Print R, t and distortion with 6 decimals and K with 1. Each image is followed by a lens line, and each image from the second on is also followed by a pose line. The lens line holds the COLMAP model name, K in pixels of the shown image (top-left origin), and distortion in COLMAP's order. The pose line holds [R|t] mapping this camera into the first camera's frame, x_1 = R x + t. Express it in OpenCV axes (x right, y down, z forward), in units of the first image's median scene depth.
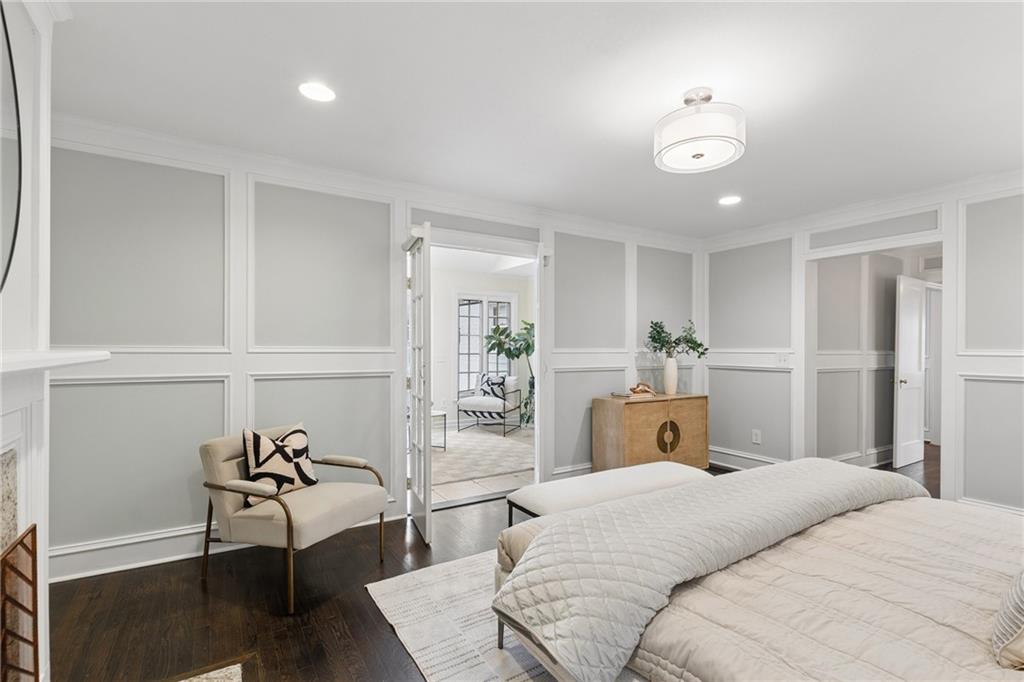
lens RADIAL K [[479.7, 0, 522.3], [0, 479.7, 341.7], [0, 0, 1]] dist [0.003255, 0.000486]
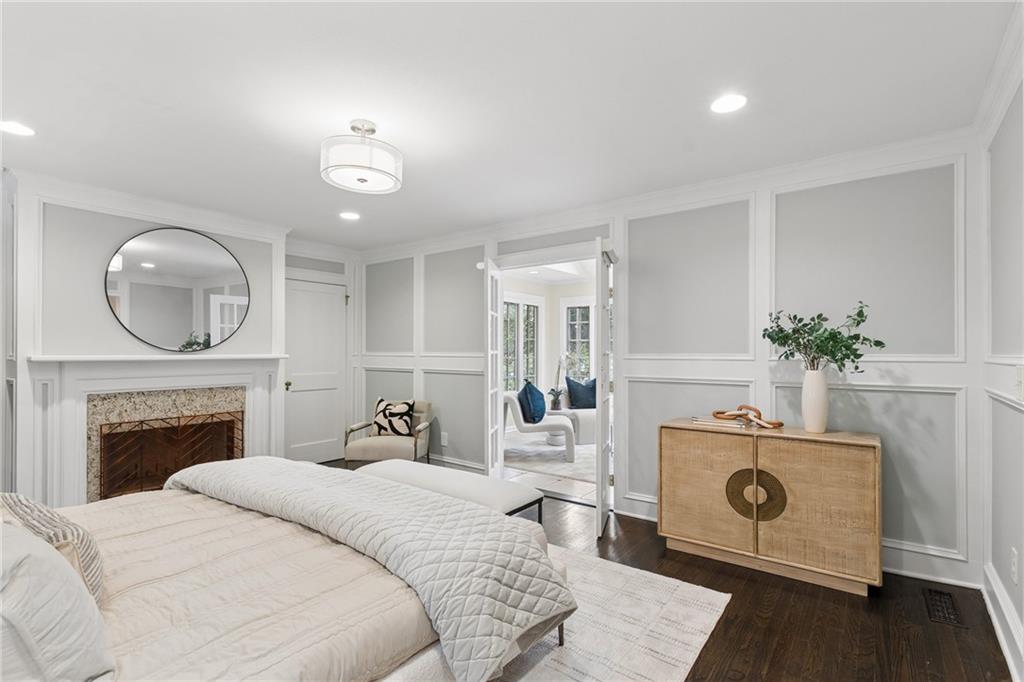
lens RADIAL K [[479.7, 0, 522.3], [0, 479.7, 341.7], [0, 0, 1]] dist [0.003255, 0.000486]
pose [[0.363148, -0.025384, -0.931386, 0.796984], [0.010531, 0.999677, -0.023139, 0.010097], [0.931672, -0.001406, 0.363298, 0.494116]]
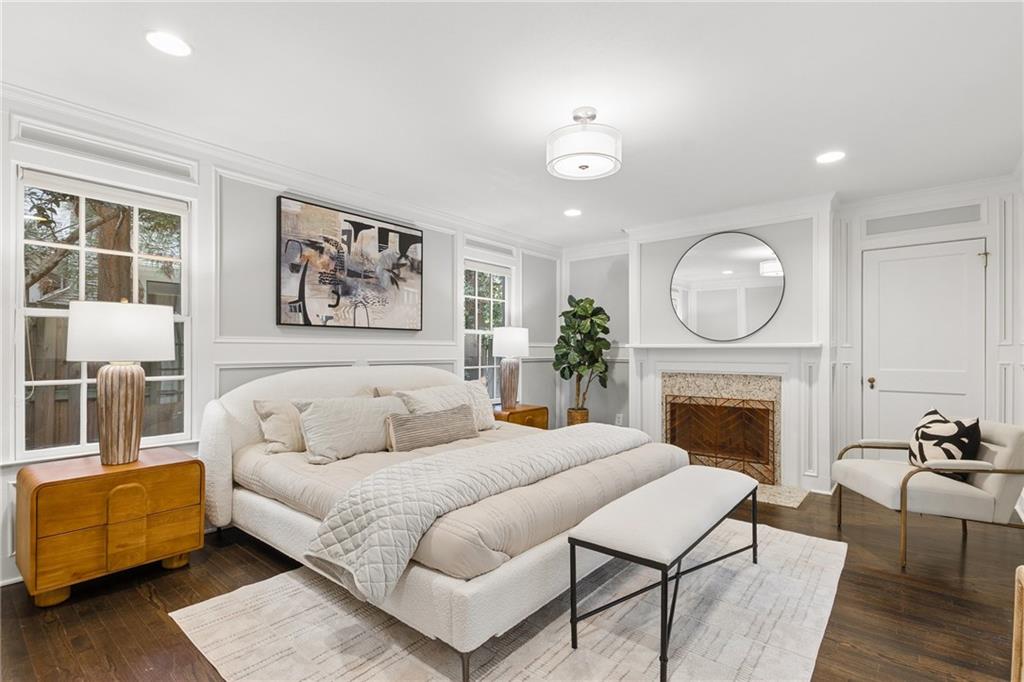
lens RADIAL K [[479.7, 0, 522.3], [0, 479.7, 341.7], [0, 0, 1]] dist [0.003255, 0.000486]
pose [[-0.948016, -0.012434, -0.317979, 0.447986], [-0.003769, 0.999605, -0.027853, 0.033248], [0.318200, -0.025207, -0.947688, 1.061255]]
